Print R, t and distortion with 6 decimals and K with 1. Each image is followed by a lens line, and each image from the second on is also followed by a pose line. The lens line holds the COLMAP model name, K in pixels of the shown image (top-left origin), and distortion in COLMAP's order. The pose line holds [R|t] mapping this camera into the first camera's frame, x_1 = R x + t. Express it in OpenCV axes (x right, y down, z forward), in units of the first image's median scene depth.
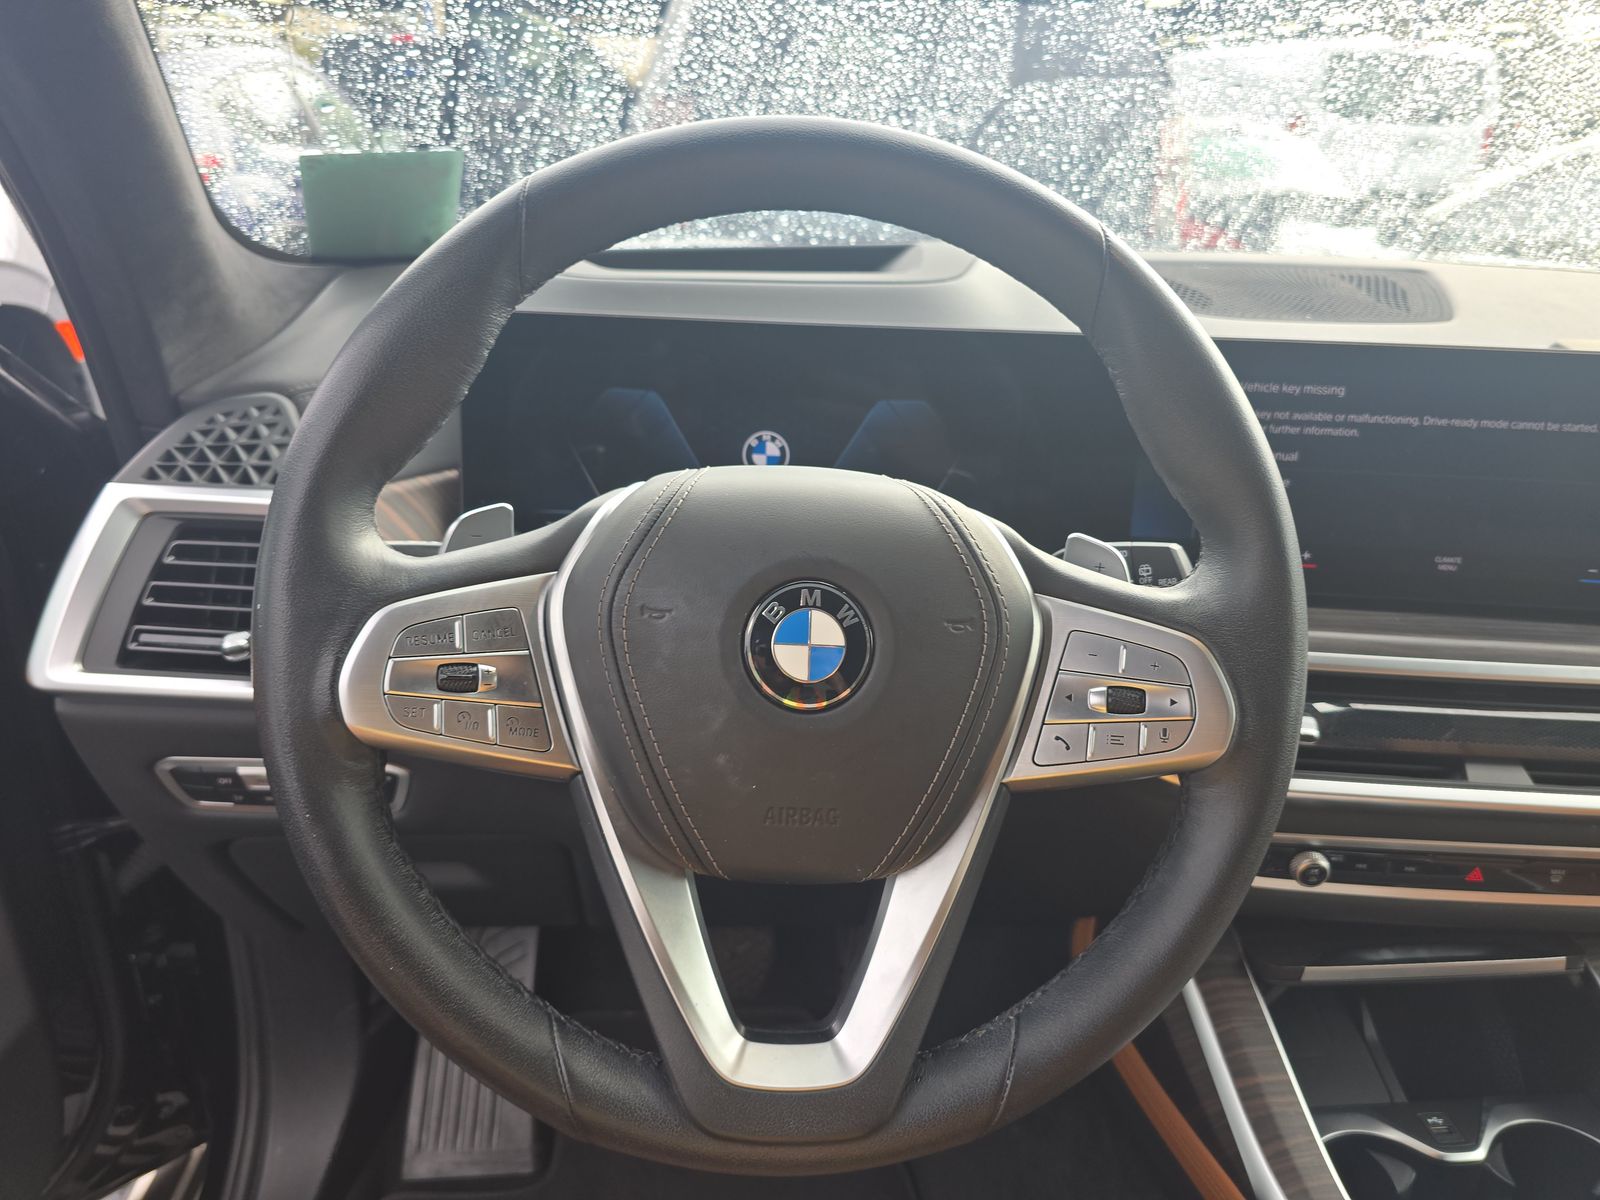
lens RADIAL K [[1085.6, 0, 800.0], [0, 1085.6, 600.0], [0, 0, 1]] dist [0.039633, -0.050636]
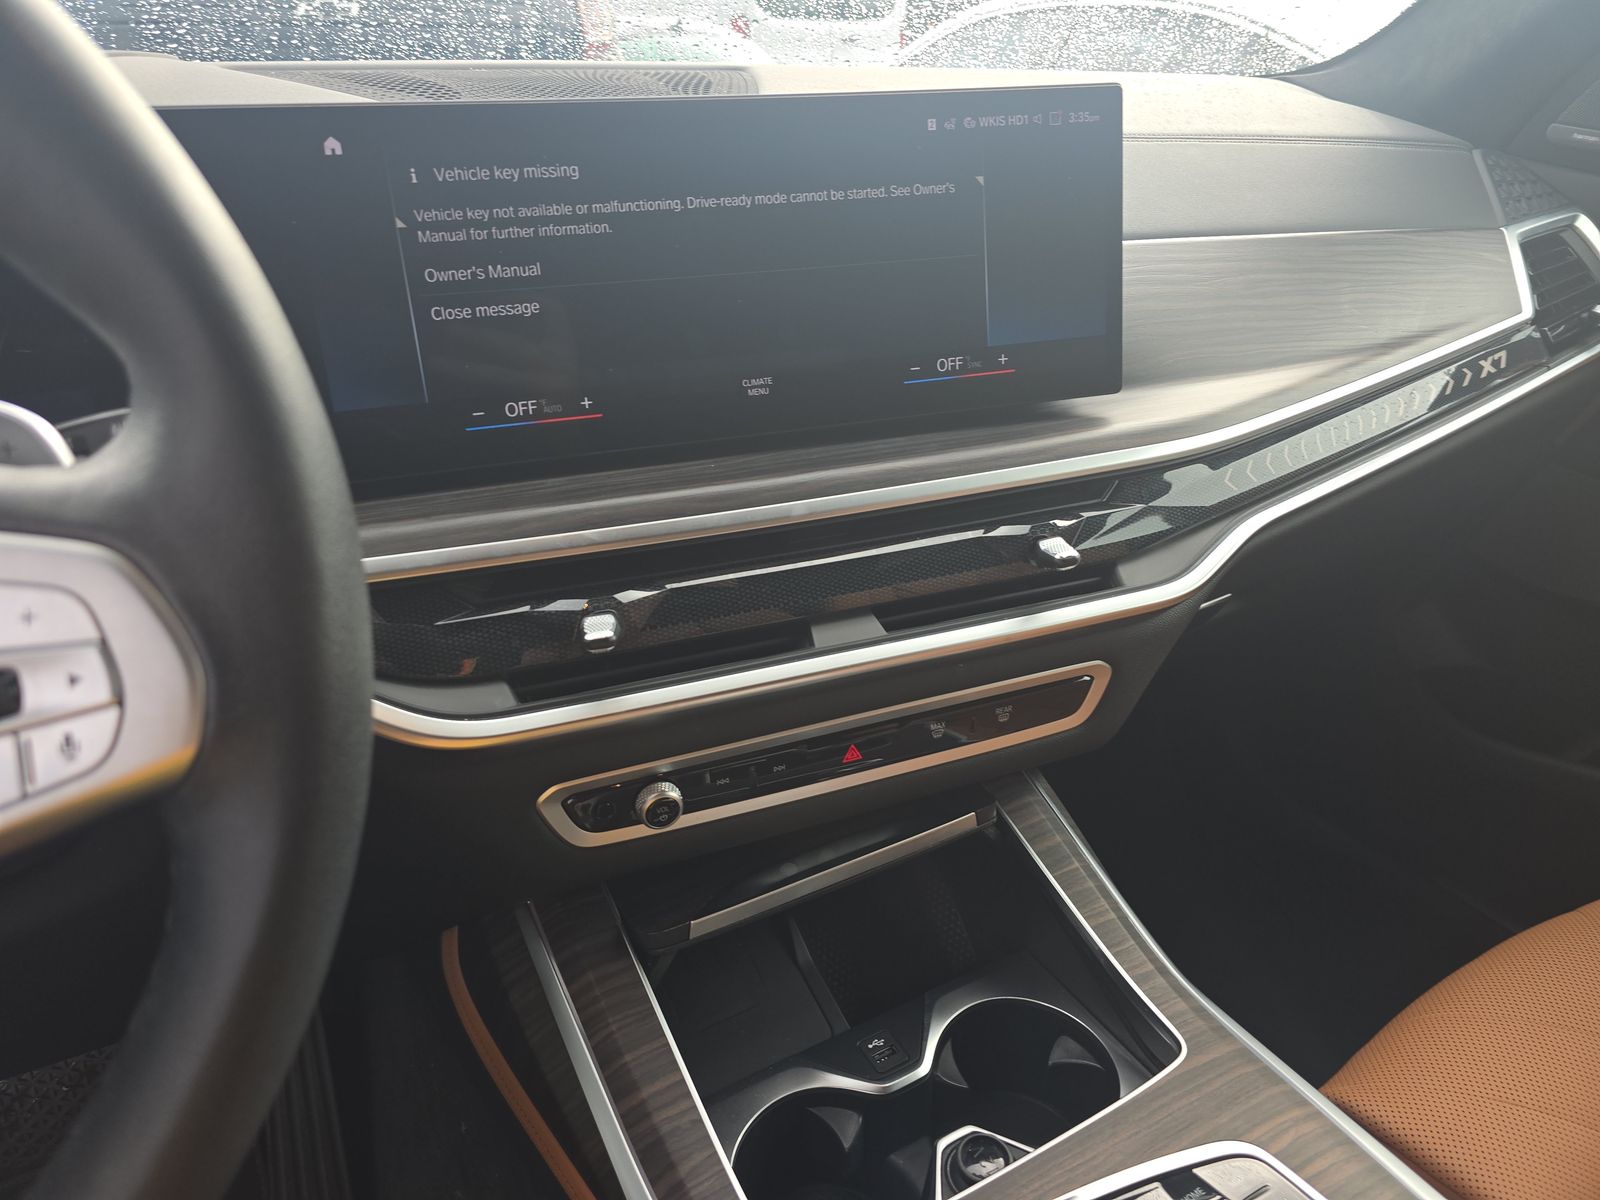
lens RADIAL K [[1048.5, 0, 800.0], [0, 1048.5, 600.0], [0, 0, 1]] dist [0.094281, -0.142038]
pose [[0.911033, -0.216686, 0.350806, 0.321318], [0.193035, 0.975927, 0.101507, 0.048019], [-0.364357, -0.024758, 0.930930, 0.271447]]
